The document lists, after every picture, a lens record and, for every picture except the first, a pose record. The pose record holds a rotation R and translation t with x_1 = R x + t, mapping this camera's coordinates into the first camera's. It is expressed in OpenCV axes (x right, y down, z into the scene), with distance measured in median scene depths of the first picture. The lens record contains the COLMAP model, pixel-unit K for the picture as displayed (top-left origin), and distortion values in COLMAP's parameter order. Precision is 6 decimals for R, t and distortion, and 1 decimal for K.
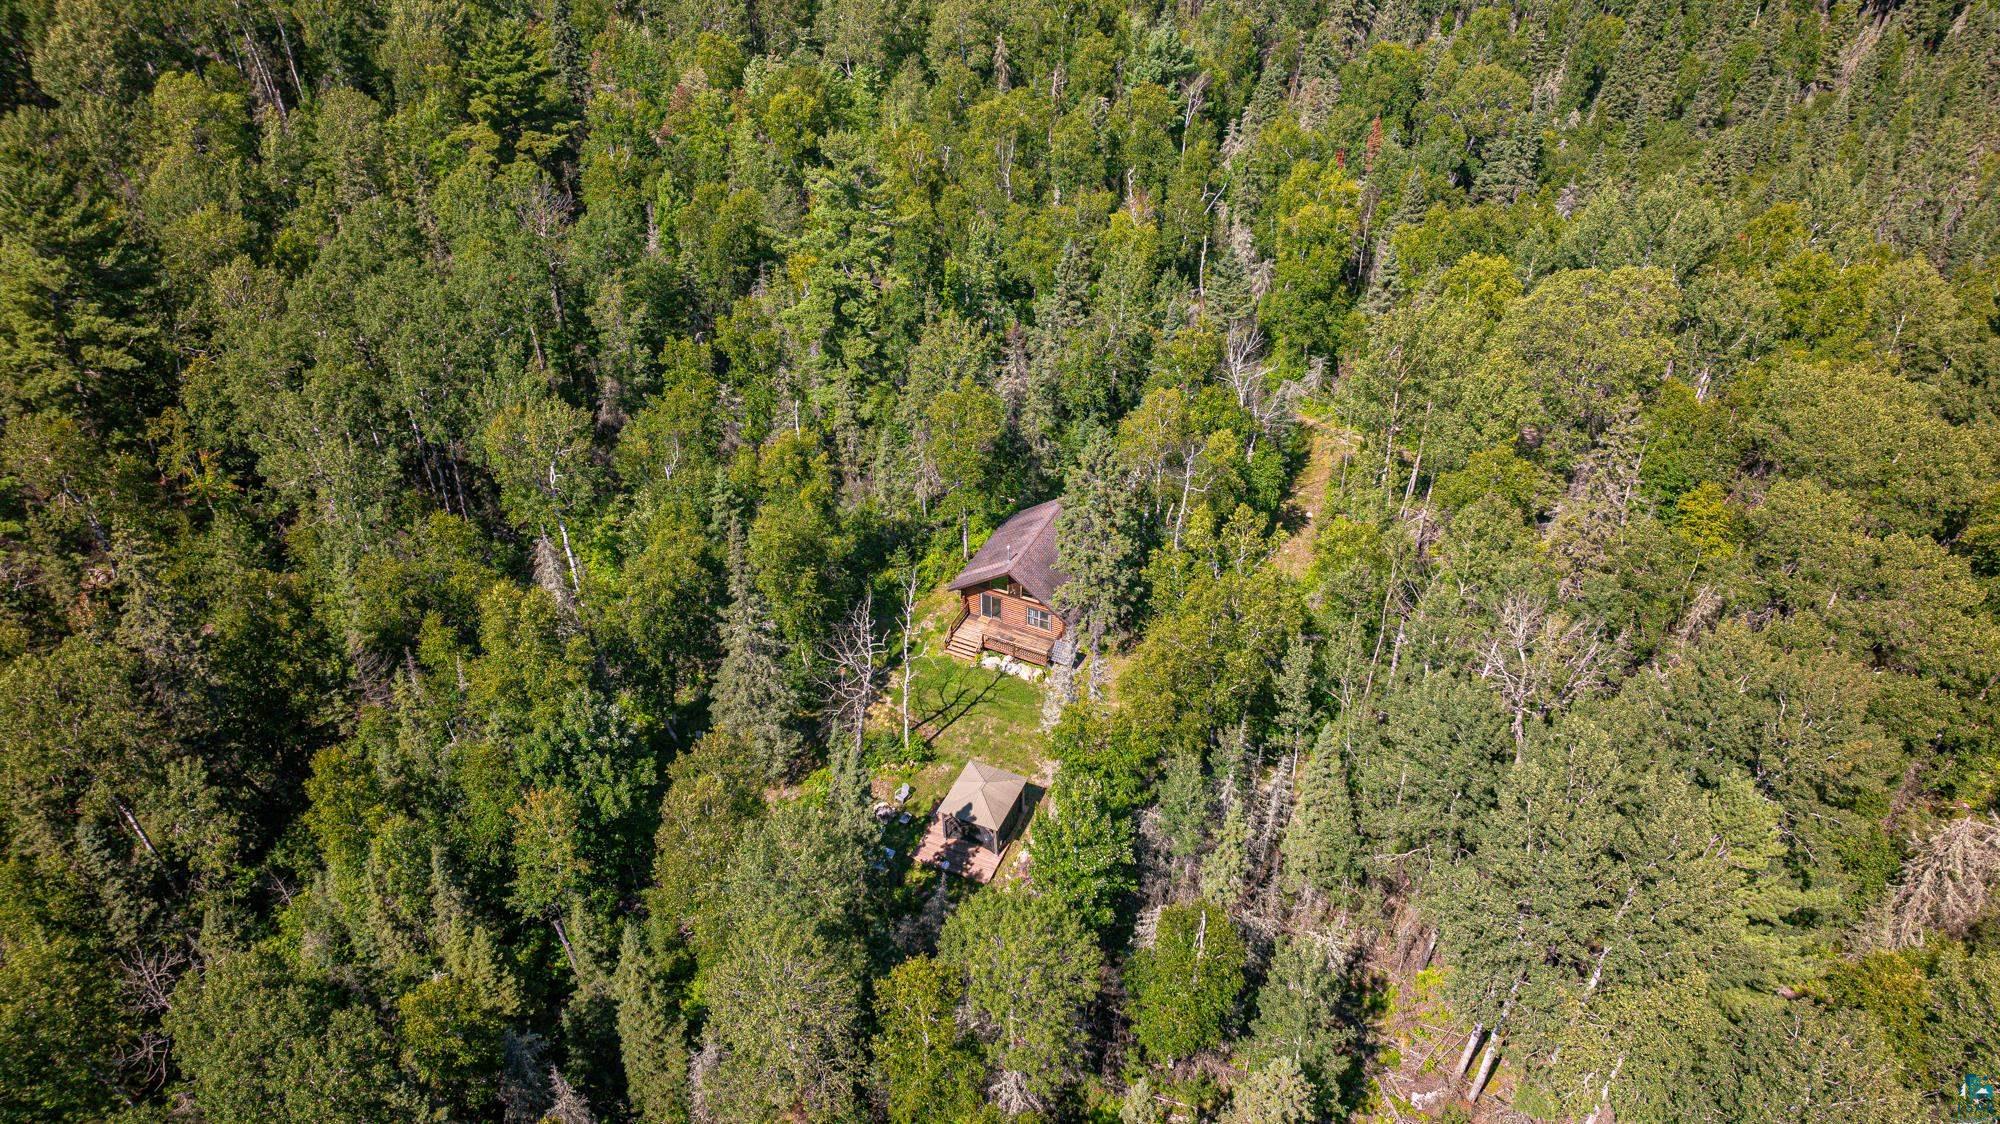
lens RADIAL K [[1407.6, 0, 1006.3], [0, 1407.6, 550.6], [0, 0, 1]] dist [-0.014255, -0.004766]
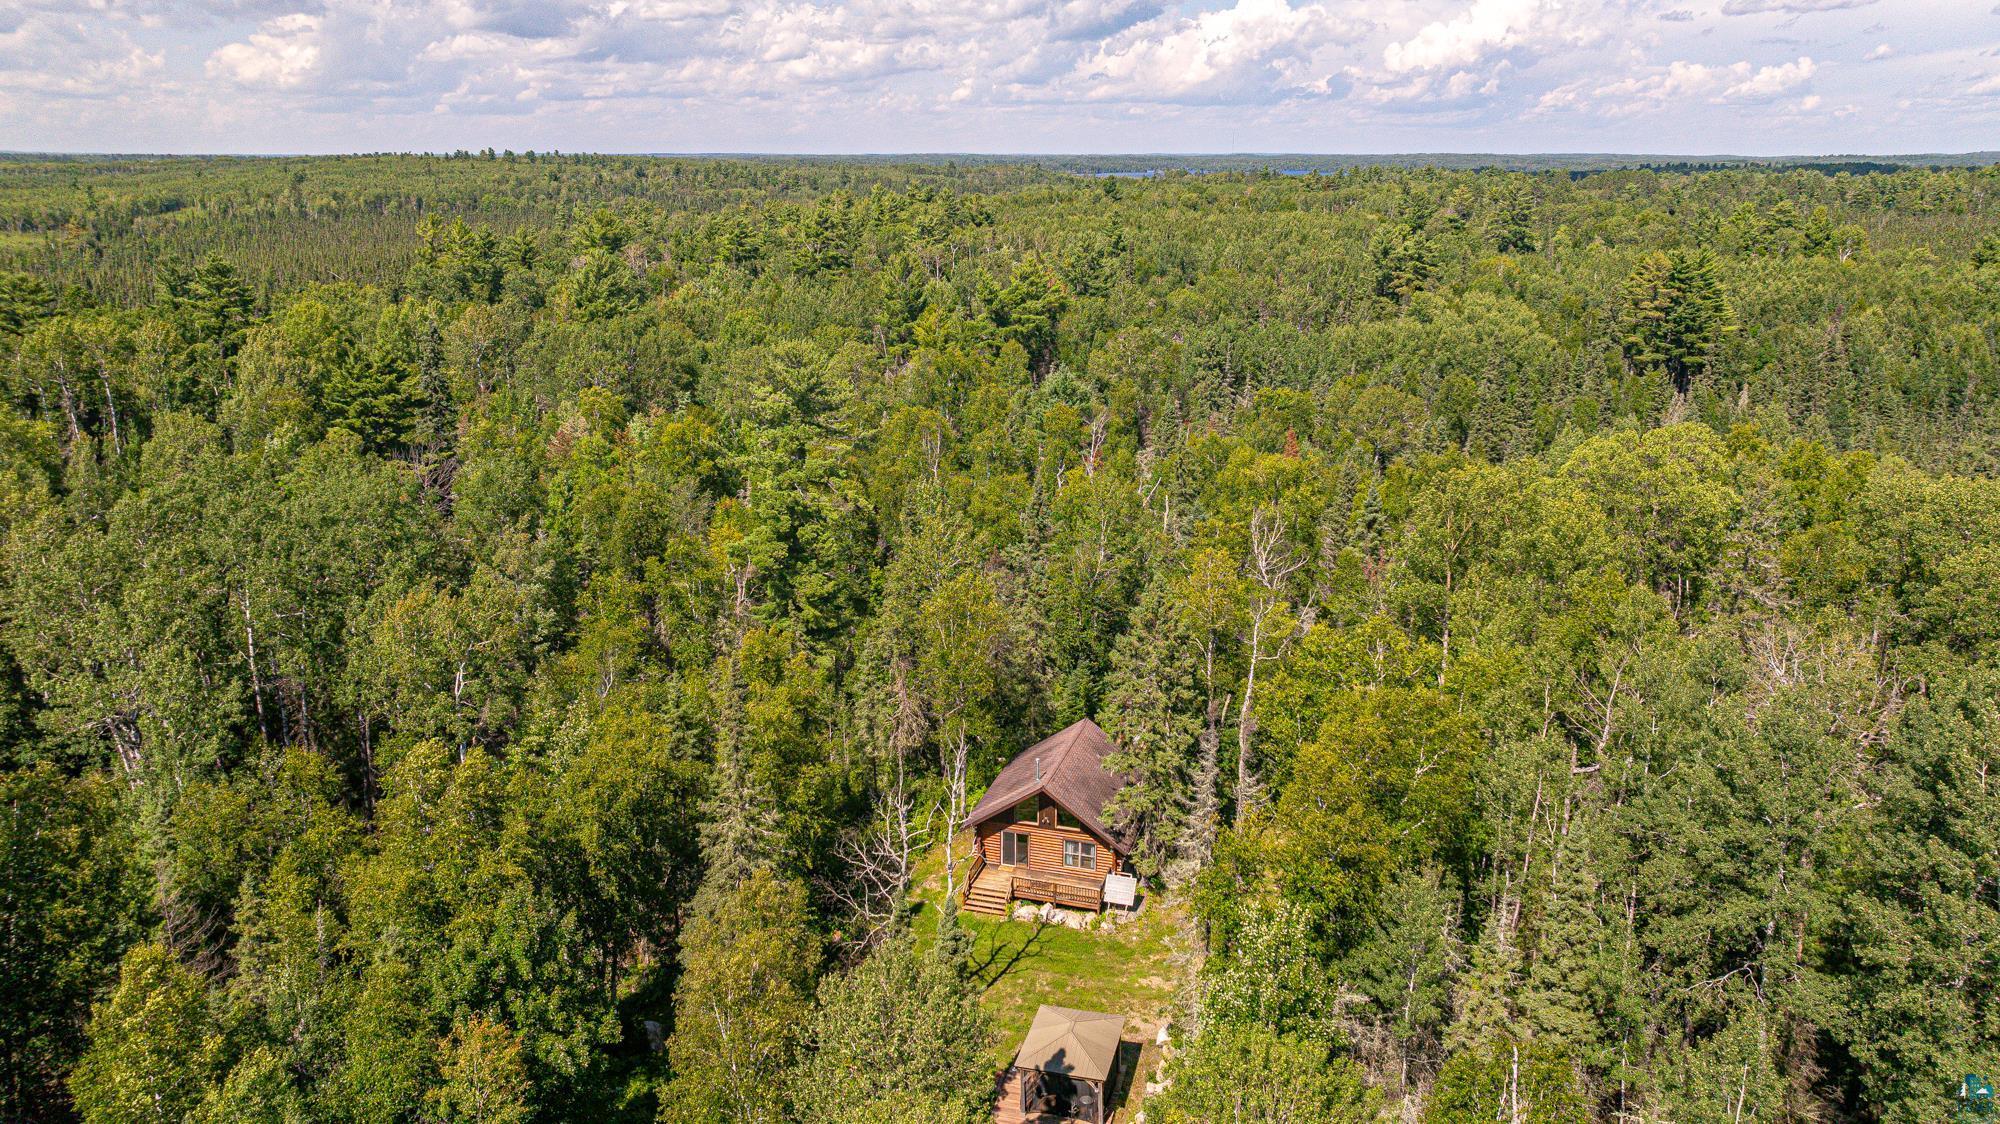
lens RADIAL K [[1403.2, 0, 973.3], [0, 1403.2, 561.6], [0, 0, 1]] dist [0.003054, 0.002154]
pose [[0.990166, -0.036298, 0.135110, -0.137179], [0.084195, 0.925894, -0.368281, 0.182359], [-0.111729, 0.376034, 0.919845, 0.219724]]
